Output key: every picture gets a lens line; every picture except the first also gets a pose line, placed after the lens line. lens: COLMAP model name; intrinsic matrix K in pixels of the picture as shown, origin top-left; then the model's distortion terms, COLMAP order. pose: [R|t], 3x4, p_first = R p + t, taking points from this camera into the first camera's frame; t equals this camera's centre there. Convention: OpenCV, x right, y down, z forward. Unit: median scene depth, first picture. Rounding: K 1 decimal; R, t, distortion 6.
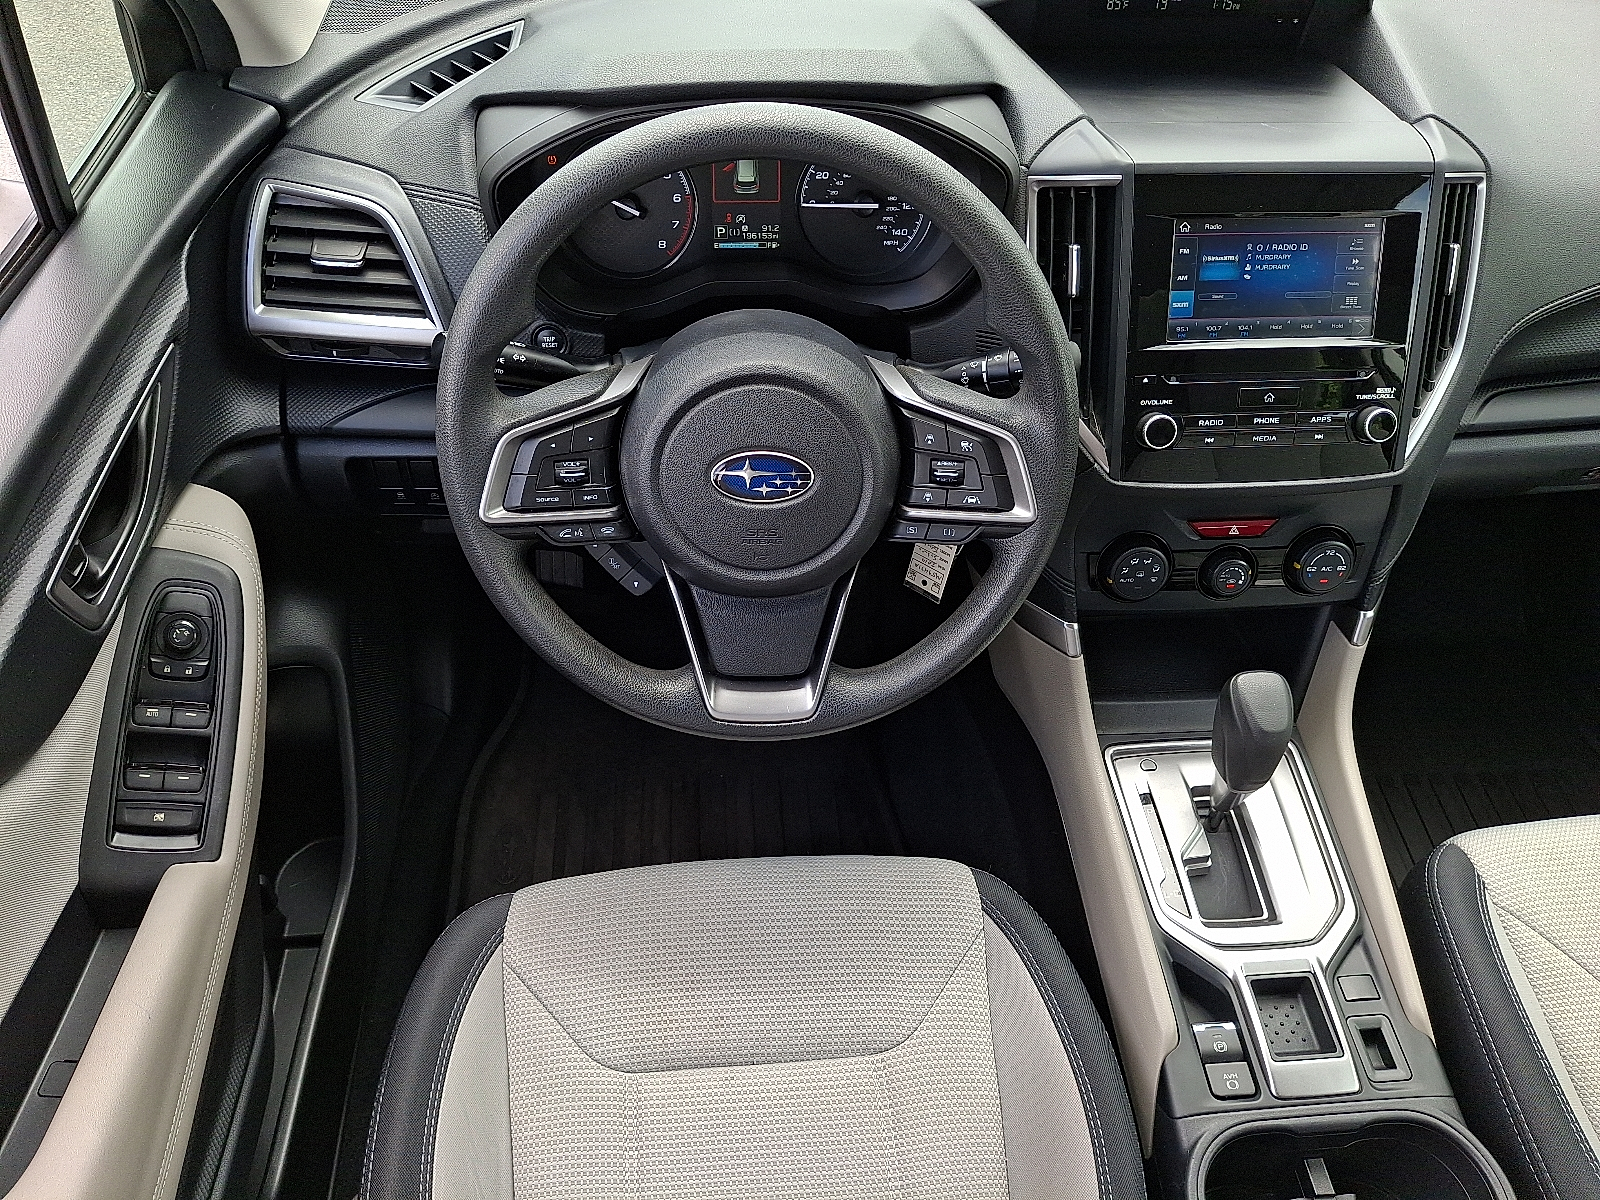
lens RADIAL K [[1252.5, 0, 800.0], [0, 1252.5, 600.0], [0, 0, 1]] dist [0.161787, -0.434145]
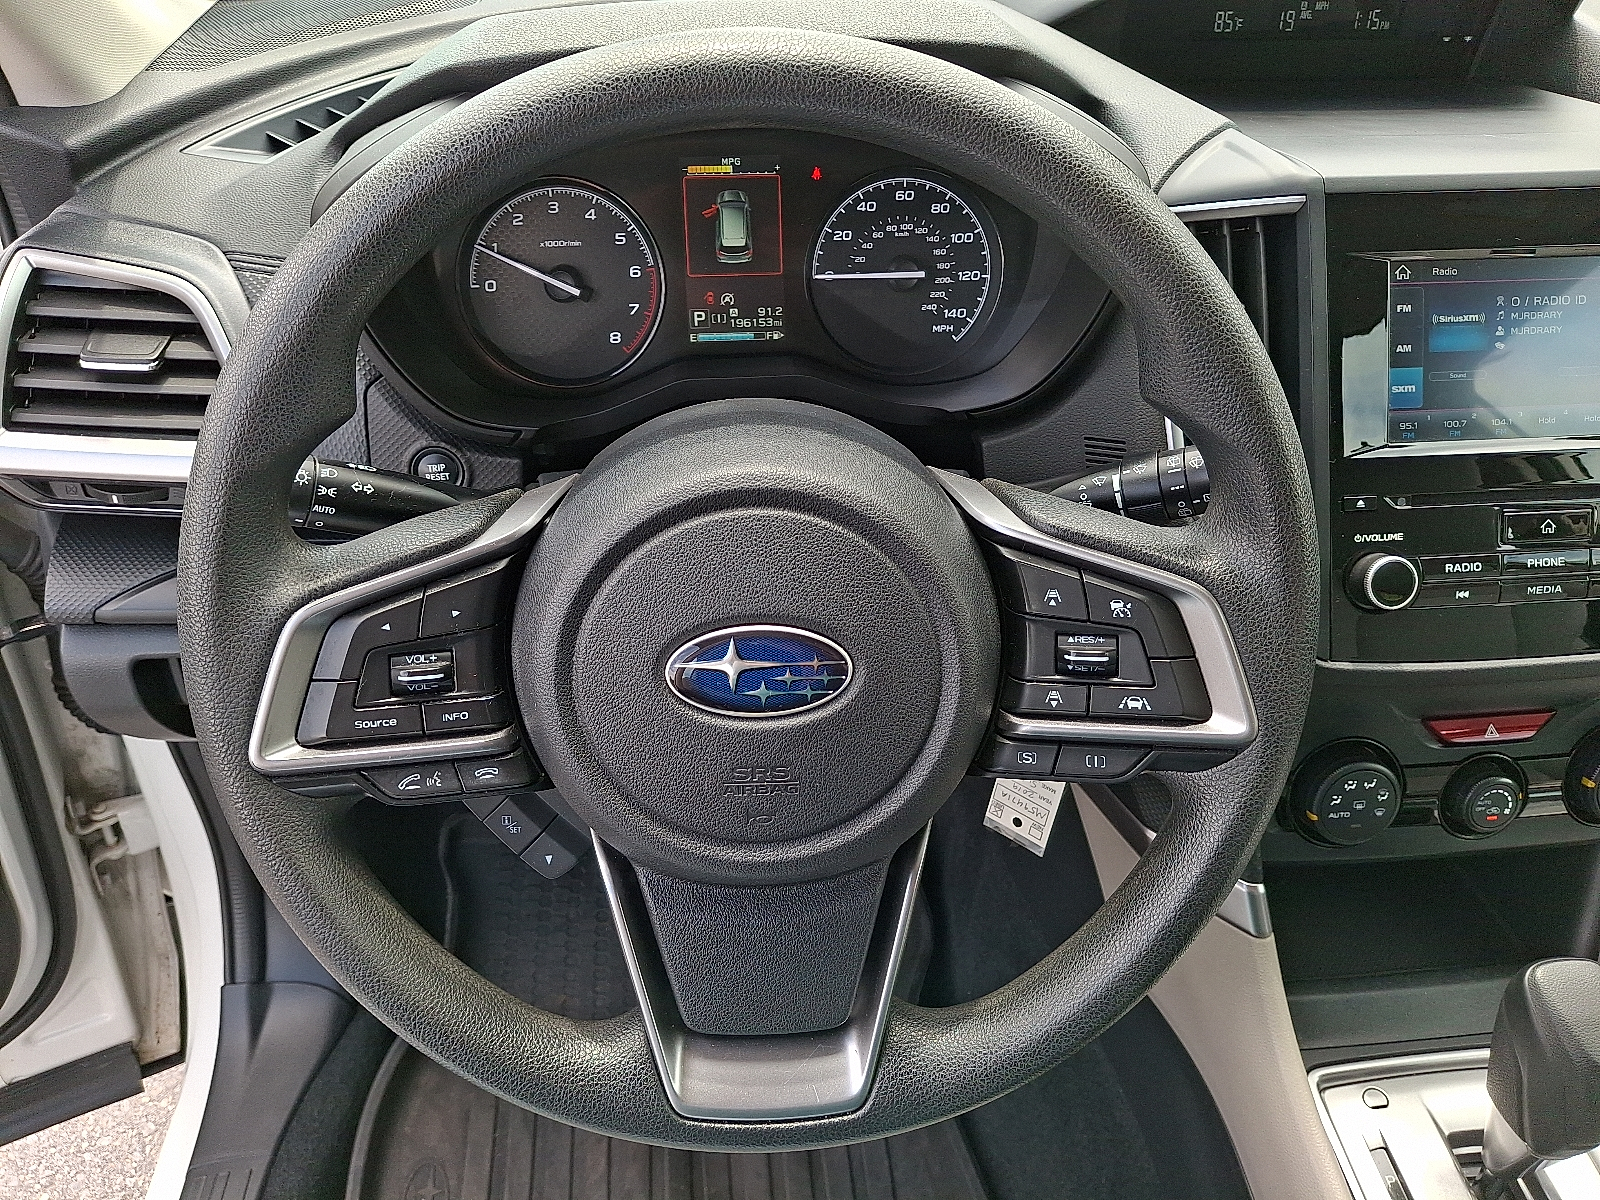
lens RADIAL K [[1252.5, 0, 800.0], [0, 1252.5, 600.0], [0, 0, 1]] dist [0.161787, -0.434145]
pose [[0.999615, -0.026015, -0.009657, -0.005301], [0.024402, 0.989783, -0.140476, -0.046675], [0.013213, 0.140187, 0.990037, 0.407656]]
